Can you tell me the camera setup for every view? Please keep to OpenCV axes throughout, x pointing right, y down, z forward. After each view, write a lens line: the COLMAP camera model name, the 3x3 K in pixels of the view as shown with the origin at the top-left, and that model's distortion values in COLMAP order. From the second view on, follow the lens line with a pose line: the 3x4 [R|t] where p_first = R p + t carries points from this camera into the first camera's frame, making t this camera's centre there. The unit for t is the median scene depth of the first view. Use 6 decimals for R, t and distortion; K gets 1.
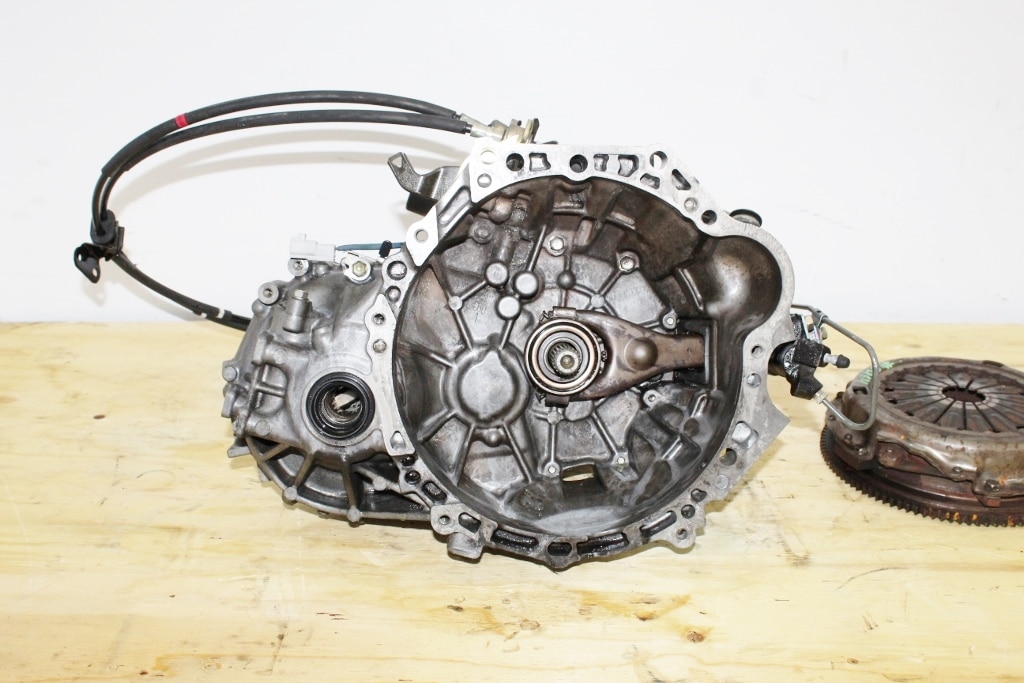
lens RADIAL K [[1084.3, 0, 512.3], [0, 1084.3, 339.5], [0, 0, 1]] dist [-0.084082, 0.000000]
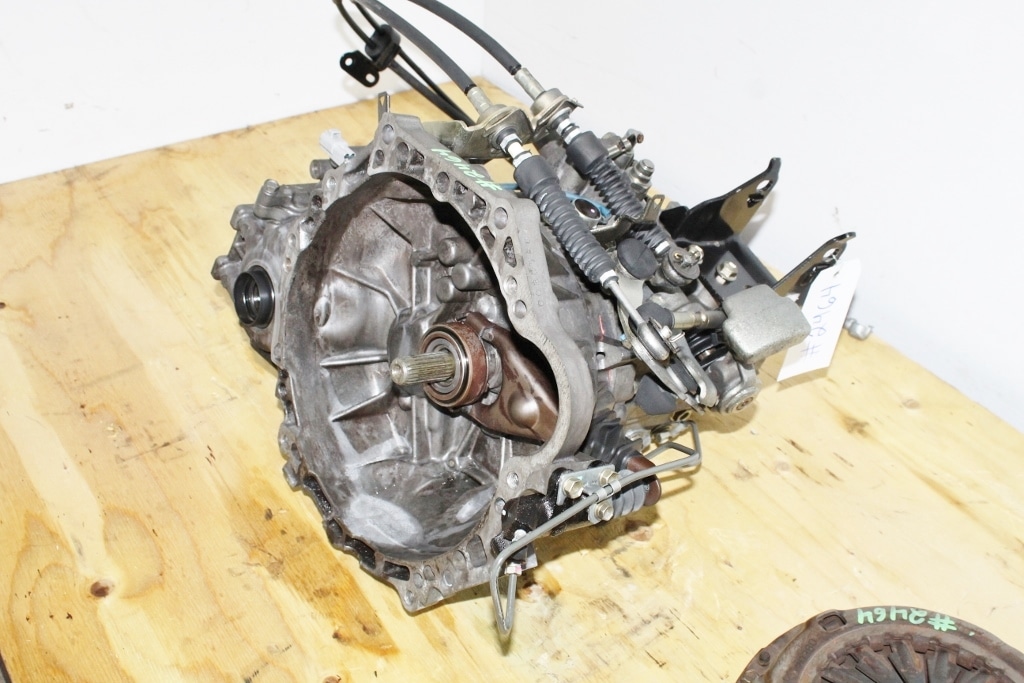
lens RADIAL K [[1165.3, 0, 527.1], [0, 1165.3, 345.7], [0, 0, 1]] dist [-0.055699, 0.000000]
pose [[0.600914, 0.506447, -0.618396, 0.679919], [-0.345298, 0.862222, 0.370597, -0.382490], [0.720883, -0.009166, 0.692996, 0.362054]]
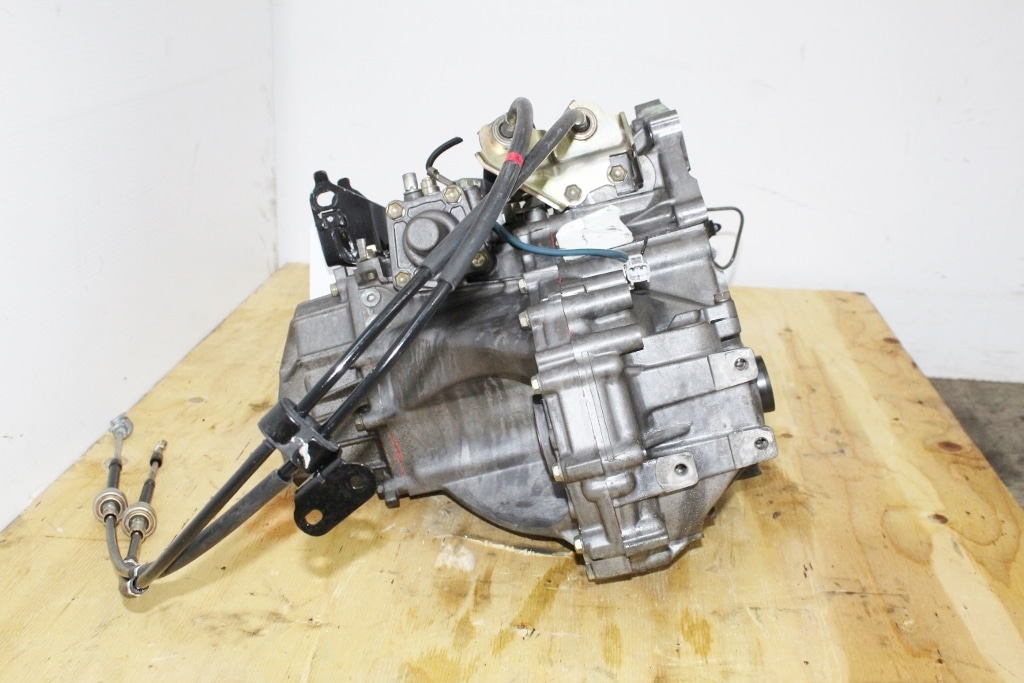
lens RADIAL K [[1165.3, 0, 512.9], [0, 1165.3, 350.1], [0, 0, 1]] dist [-0.055699, 0.000000]
pose [[0.038185, -0.307933, 0.950642, -1.087610], [0.338062, 0.899221, 0.277698, -0.314208], [-0.940349, 0.310772, 0.138437, 0.967619]]
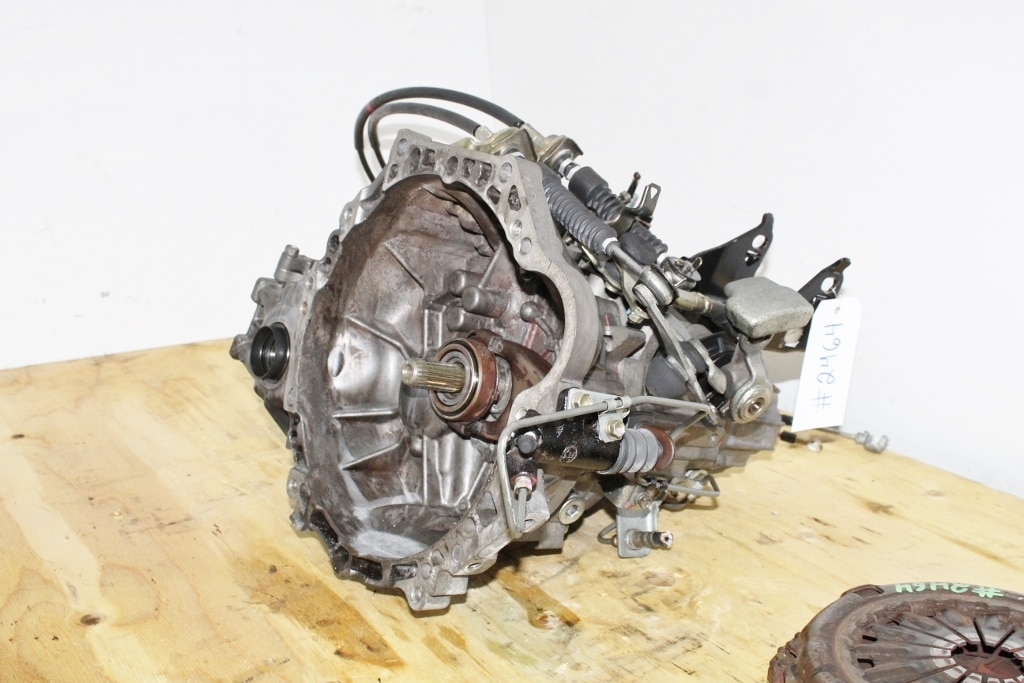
lens RADIAL K [[1165.3, 0, 525.5], [0, 1165.3, 350.1], [0, 0, 1]] dist [-0.055699, 0.000000]
pose [[0.596145, 0.244623, -0.764703, 0.824876], [-0.318841, 0.946260, 0.054141, -0.078582], [0.736852, 0.211543, 0.642105, 0.395353]]
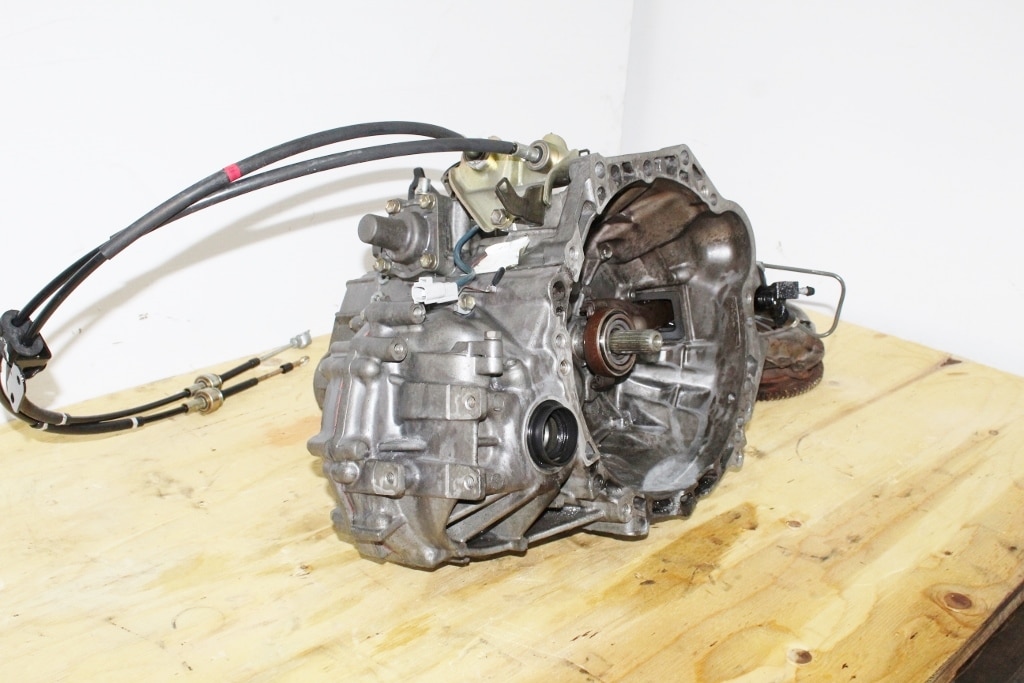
lens RADIAL K [[1052.1, 0, 510.8], [0, 1052.1, 346.3], [0, 0, 1]] dist [-0.070338, 0.000000]
pose [[0.673613, -0.226137, 0.703639, -0.782486], [0.216273, 0.970680, 0.104914, -0.115921], [-0.706733, 0.081507, 0.702770, 0.310002]]
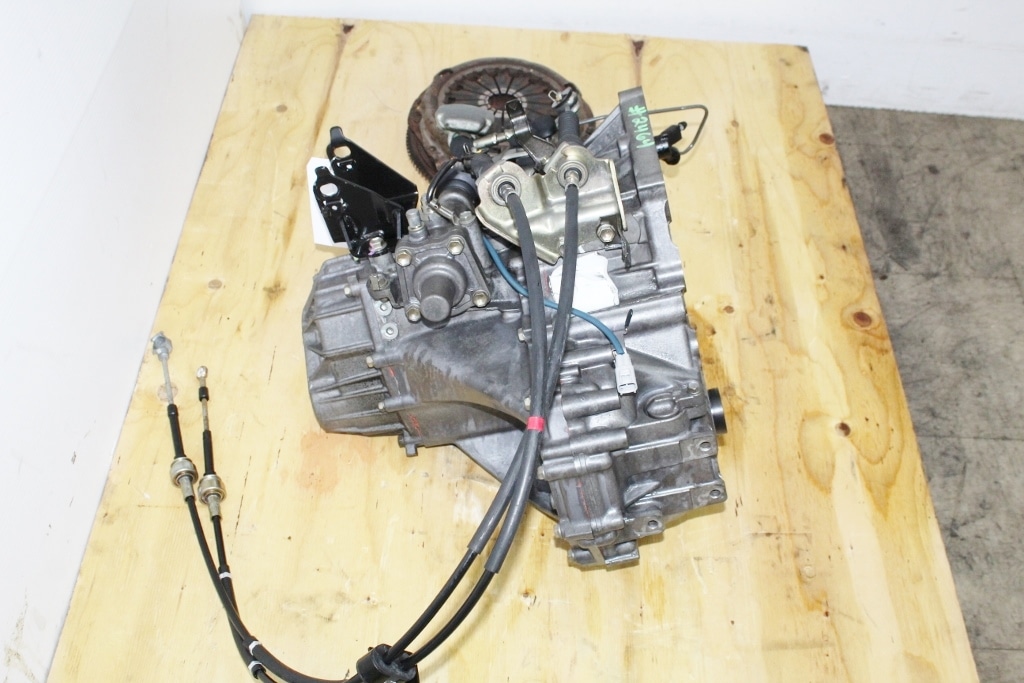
lens RADIAL K [[1084.3, 0, 514.2], [0, 1084.3, 342.7], [0, 0, 1]] dist [-0.084082, 0.000000]
pose [[-0.030709, -0.754476, 0.655608, -0.827188], [0.320282, 0.613904, 0.721485, -0.868804], [-0.946824, 0.232136, 0.222793, 0.847792]]
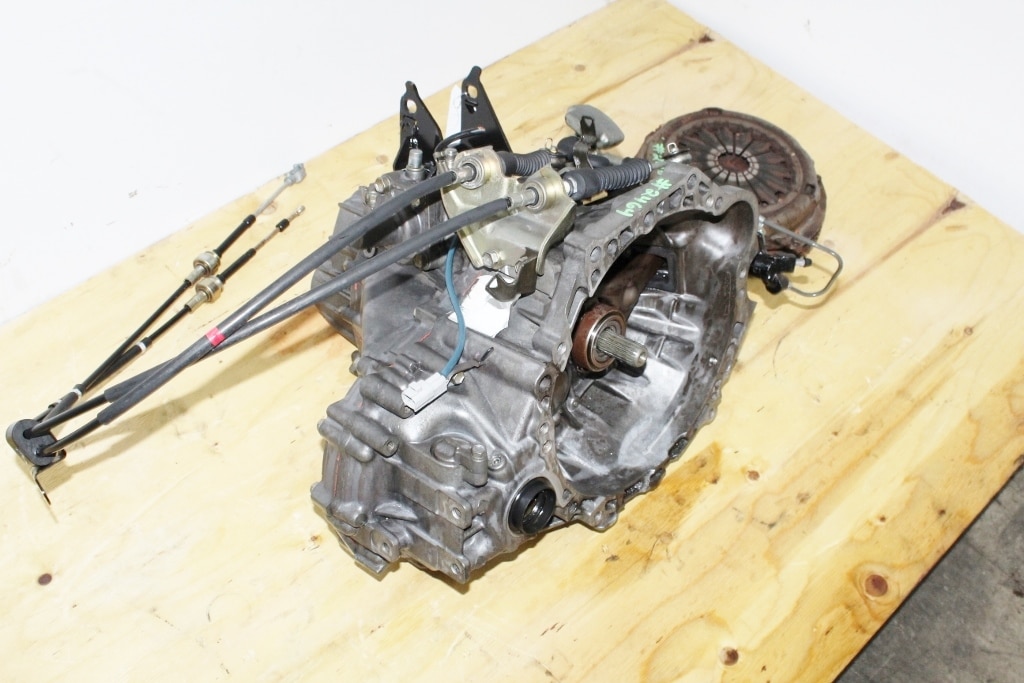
lens RADIAL K [[1052.1, 0, 521.4], [0, 1052.1, 344.9], [0, 0, 1]] dist [-0.070338, 0.000000]
pose [[0.688371, -0.526954, 0.498463, -0.565810], [0.181918, 0.790651, 0.584616, -0.640084], [-0.702176, -0.311754, 0.640124, 0.341689]]
